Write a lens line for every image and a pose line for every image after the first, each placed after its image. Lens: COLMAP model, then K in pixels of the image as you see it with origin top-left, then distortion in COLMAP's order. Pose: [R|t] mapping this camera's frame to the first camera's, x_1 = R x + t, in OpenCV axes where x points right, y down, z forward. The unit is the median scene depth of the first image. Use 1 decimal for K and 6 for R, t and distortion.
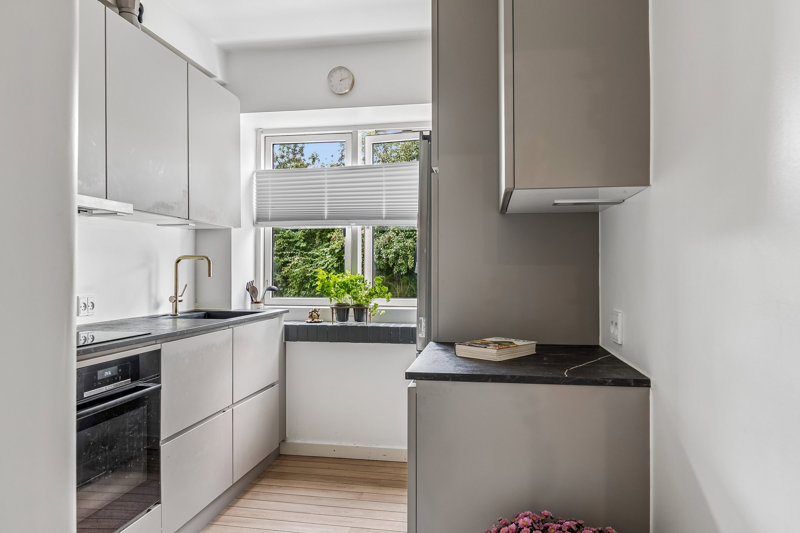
lens RADIAL K [[528.4, 0, 400.0], [0, 528.4, 266.5], [0, 0, 1]] dist [-0.002208, -0.000691]
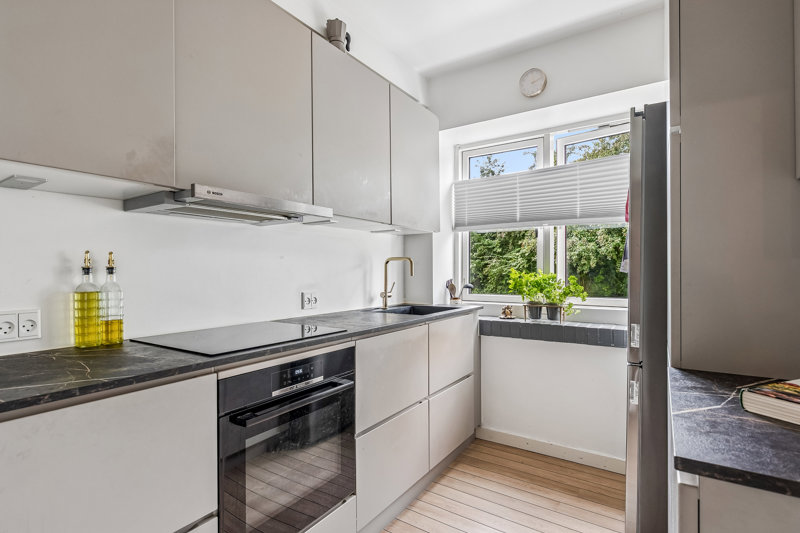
lens RADIAL K [[397.7, 0, 402.4], [0, 397.7, 272.7], [0, 0, 1]] dist [-0.002955, -0.000069]
pose [[0.912723, -0.001970, -0.408575, -0.029485], [0.007508, 0.999900, 0.011950, 0.002198], [0.408511, -0.013975, 0.912647, 0.196029]]
